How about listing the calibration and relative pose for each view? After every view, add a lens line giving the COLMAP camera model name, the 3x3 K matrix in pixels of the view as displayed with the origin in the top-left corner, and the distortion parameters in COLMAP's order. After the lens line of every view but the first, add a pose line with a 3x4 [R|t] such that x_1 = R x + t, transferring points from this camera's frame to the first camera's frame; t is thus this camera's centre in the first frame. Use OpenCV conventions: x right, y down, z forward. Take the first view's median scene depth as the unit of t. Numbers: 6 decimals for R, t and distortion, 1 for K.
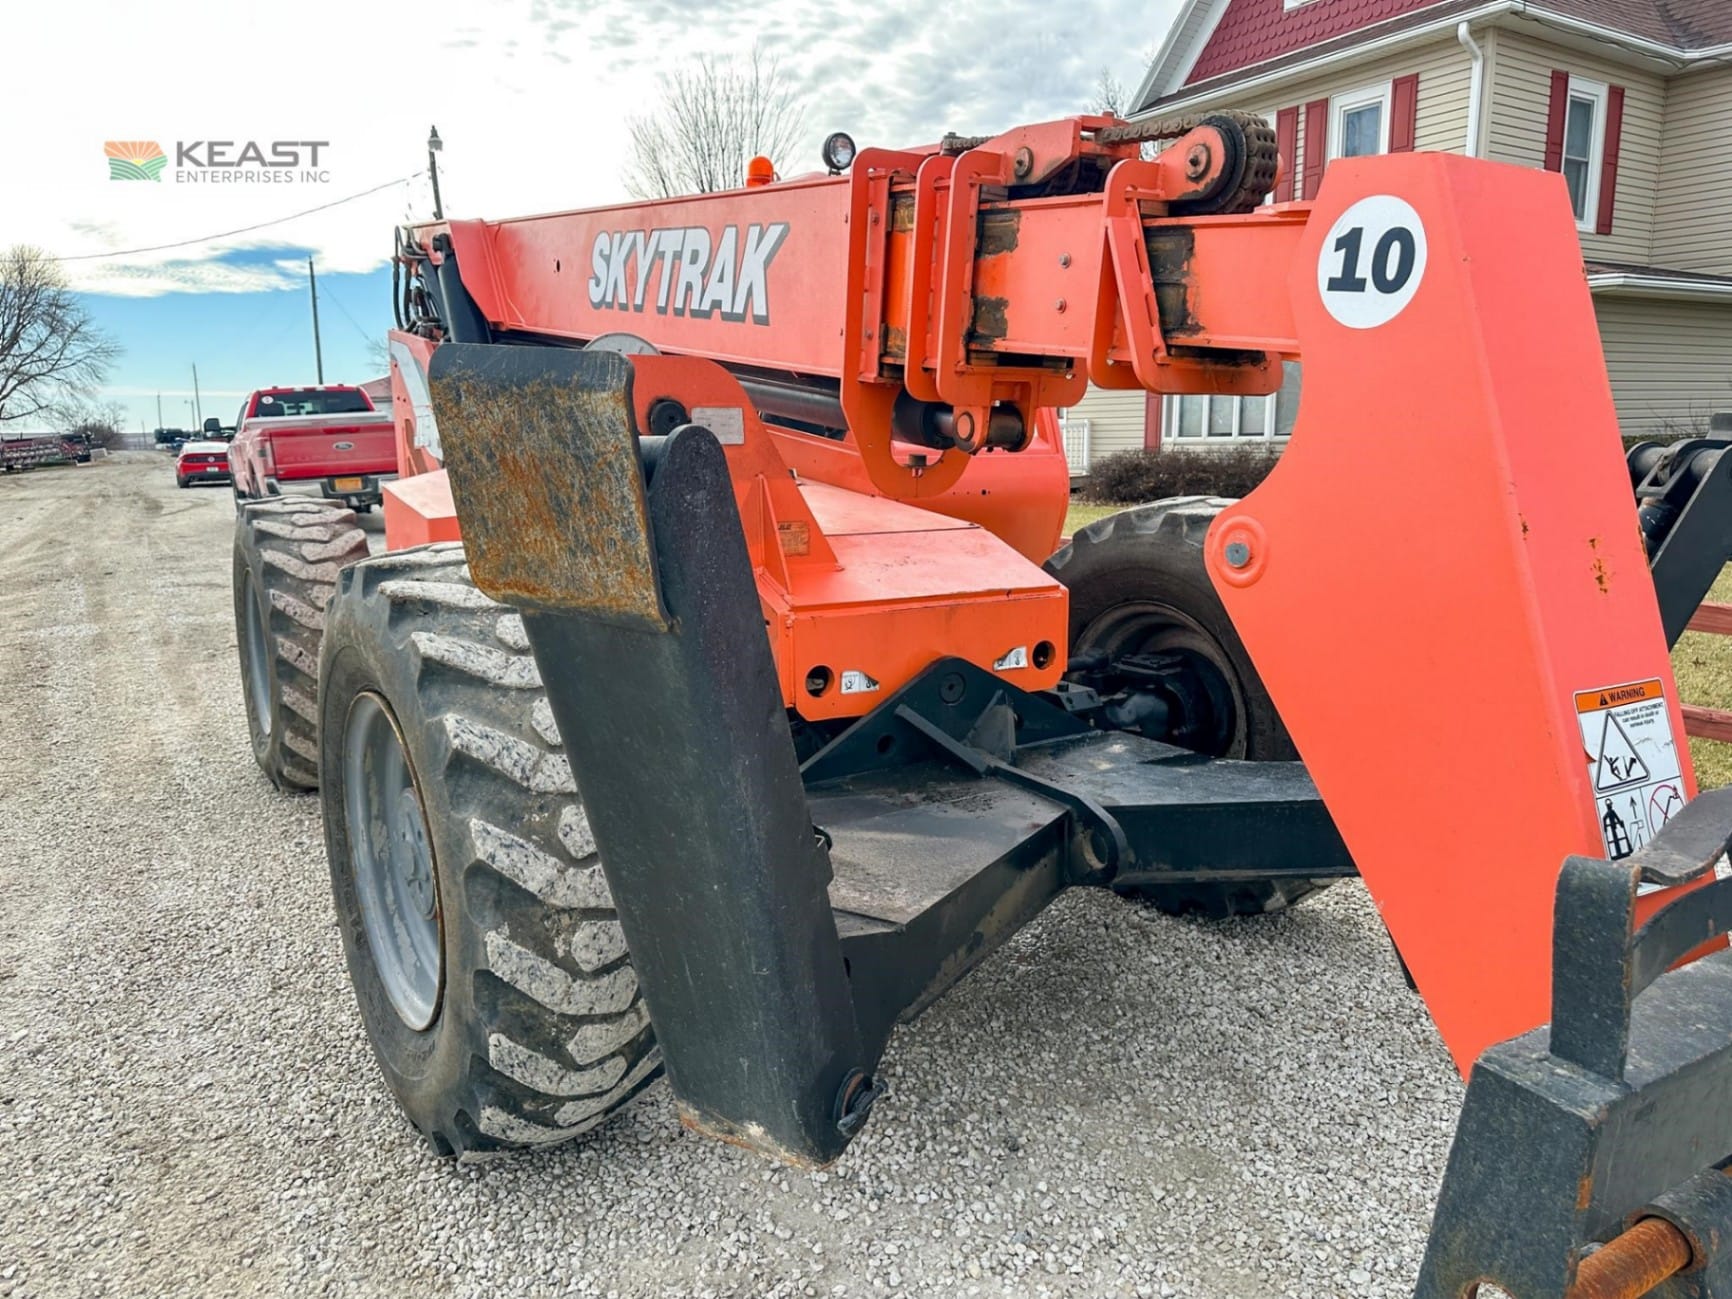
lens RADIAL K [[1210.2, 0, 881.6], [0, 1210.2, 655.4], [0, 0, 1]] dist [0.065073, -0.082116]
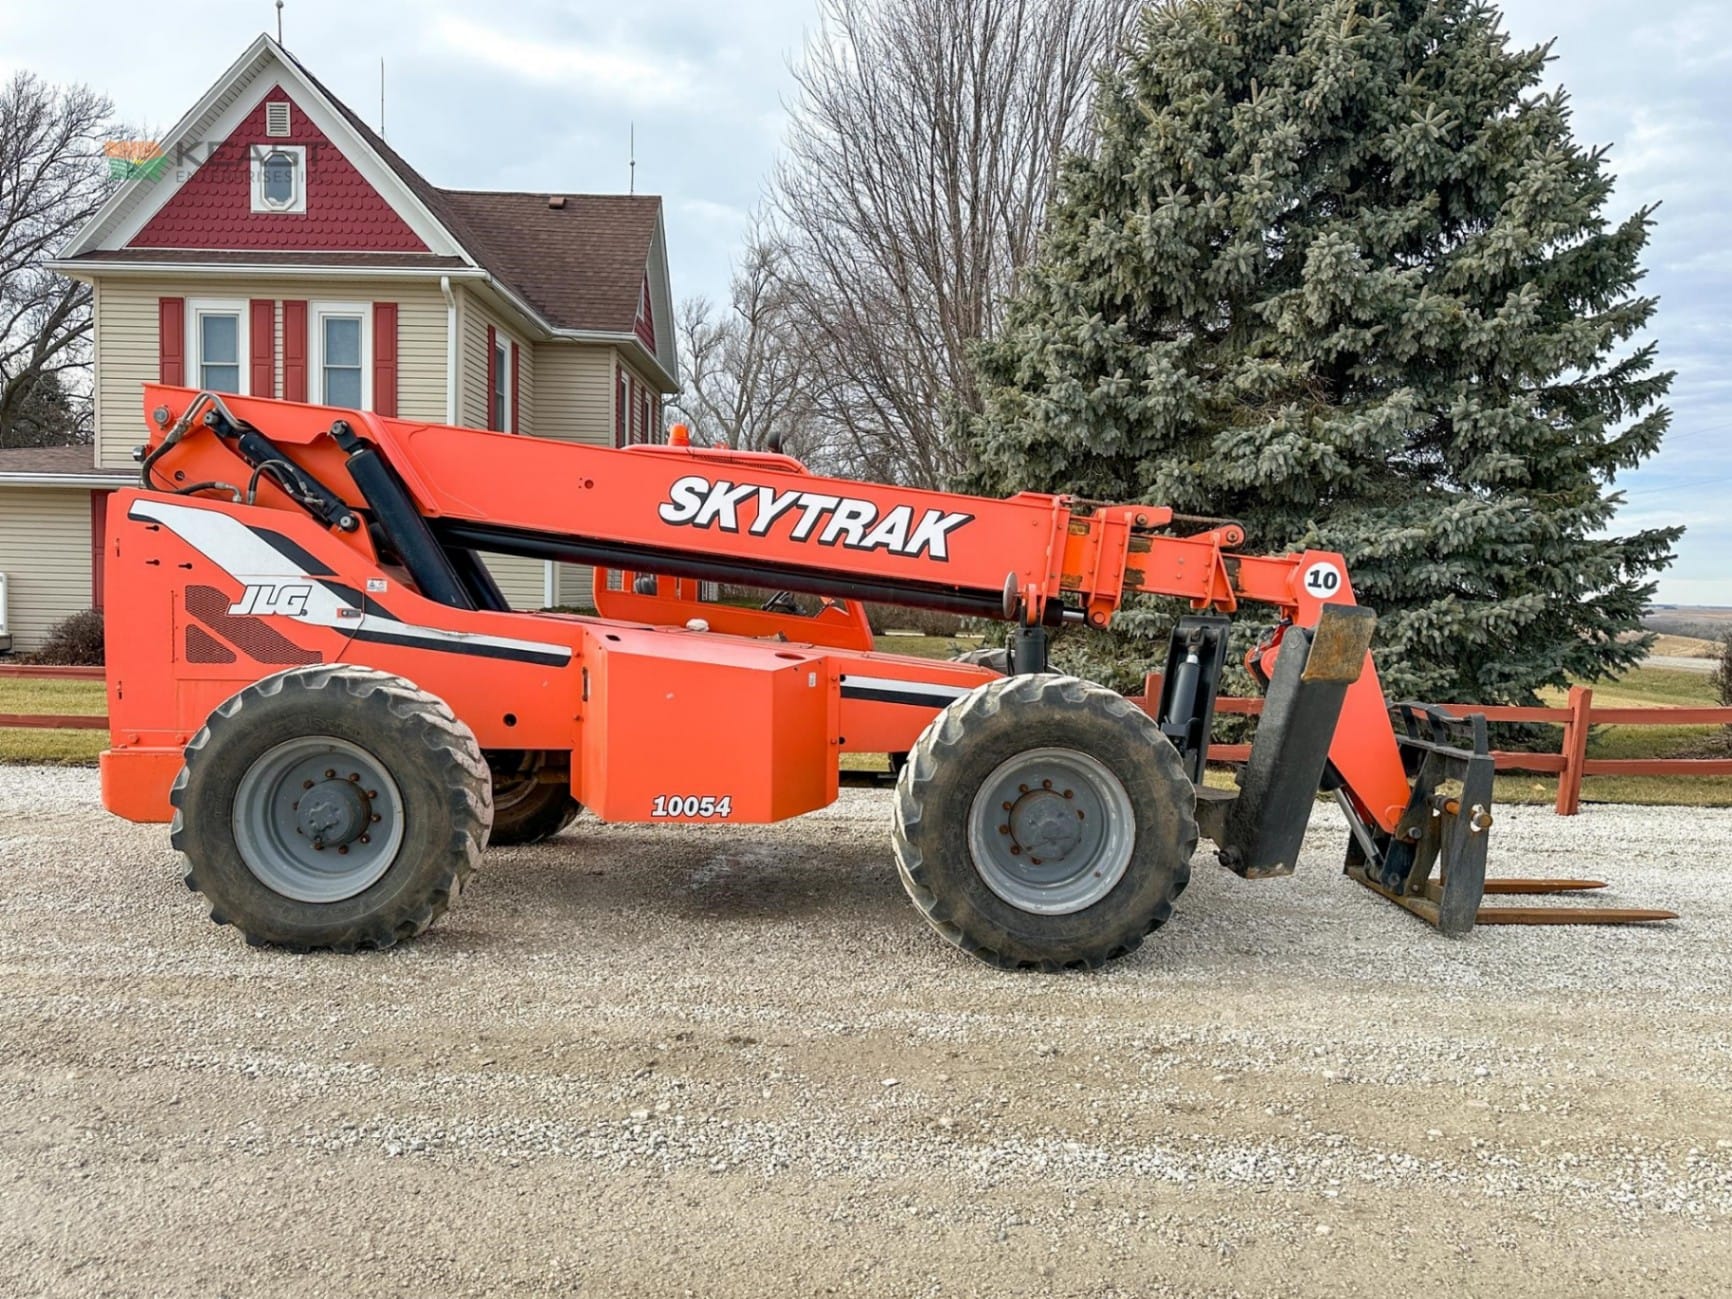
lens RADIAL K [[1218.8, 0, 857.3], [0, 1218.8, 661.6], [0, 0, 1]] dist [0.139722, -0.238425]
pose [[0.544991, -0.022636, 0.838137, -1.622392], [0.126358, 0.990436, -0.055413, -0.027304], [-0.828866, 0.136105, 0.542638, 0.093640]]
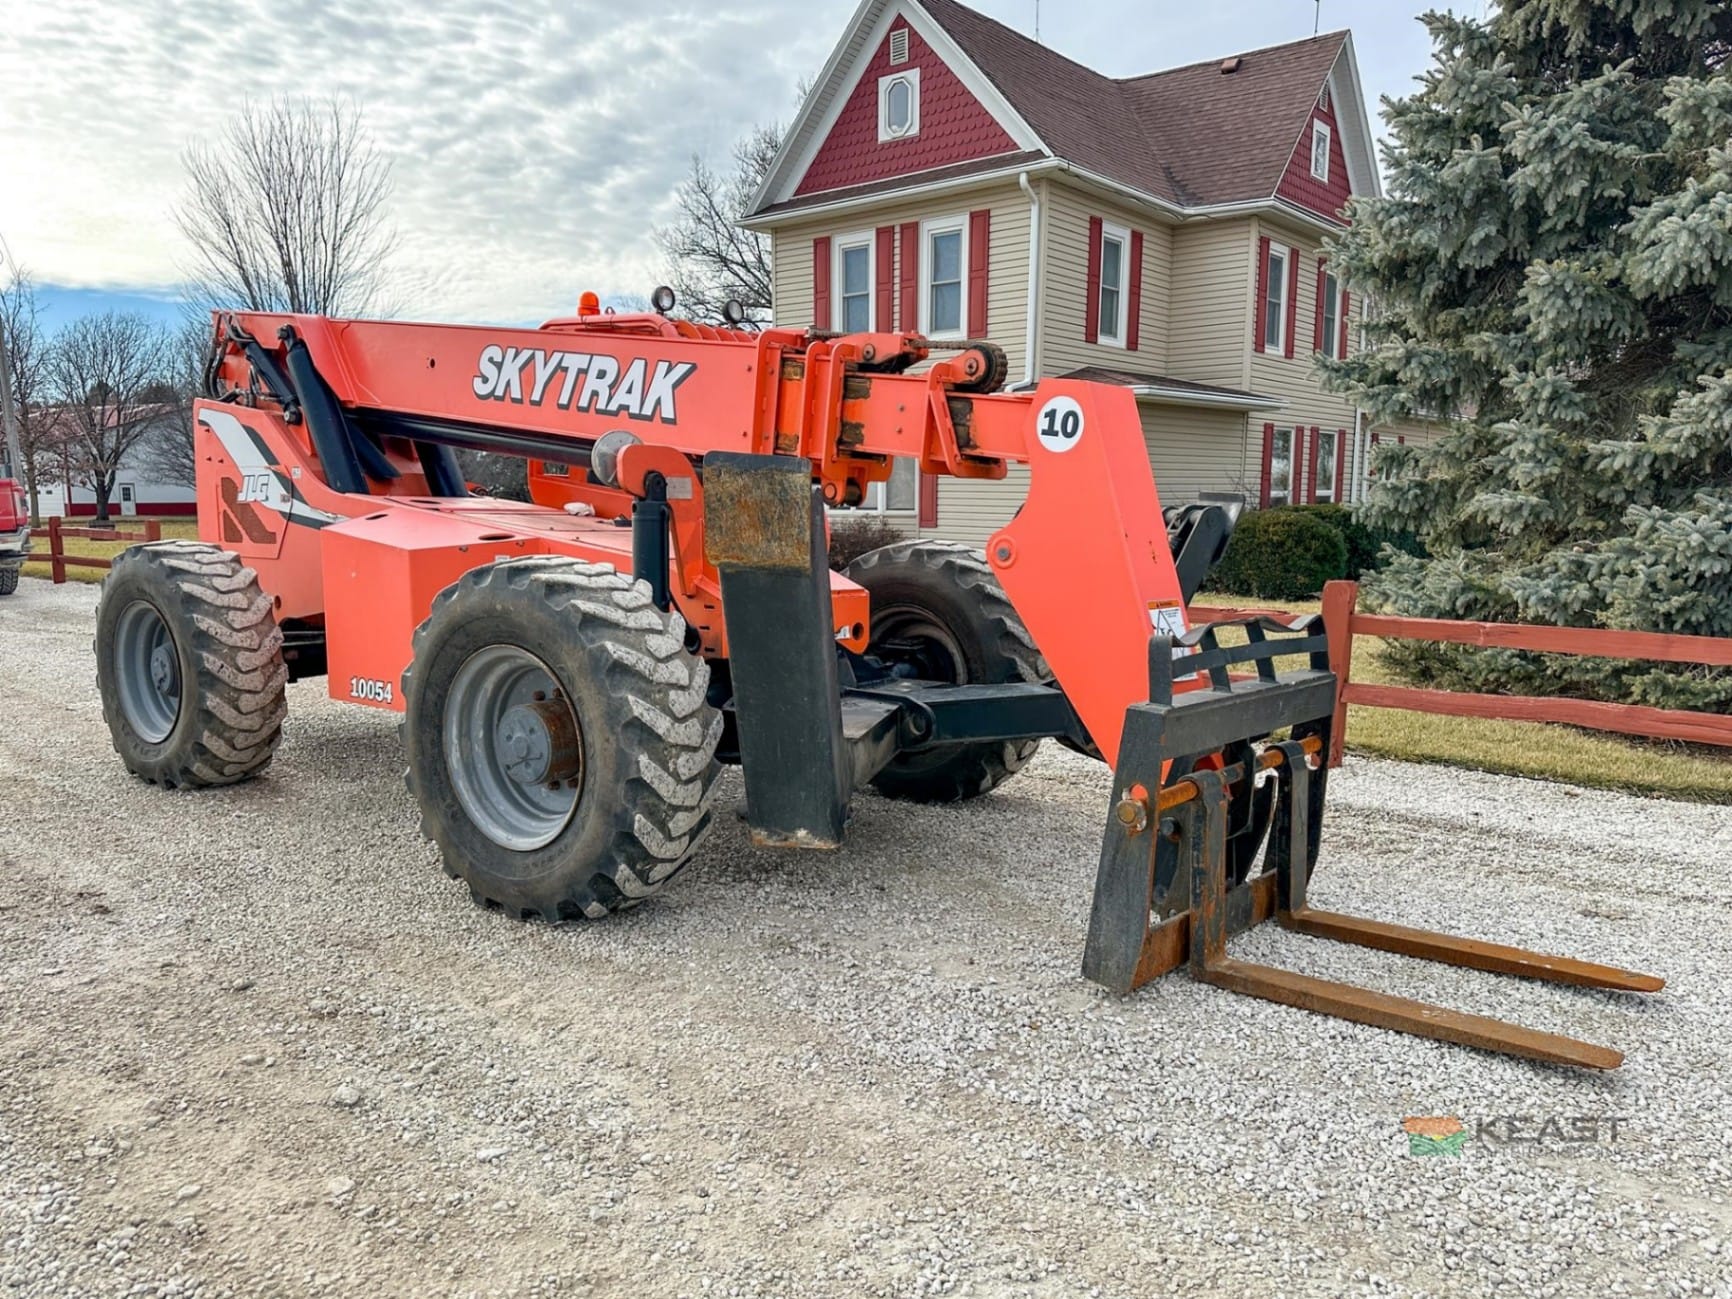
lens RADIAL K [[1247.8, 0, 876.4], [0, 1247.8, 667.0], [0, 0, 1]] dist [0.107025, -0.165427]
pose [[0.948384, -0.026364, 0.316026, -0.334780], [0.042693, 0.998081, -0.044858, 0.111158], [-0.314236, 0.056035, 0.947690, -0.539525]]
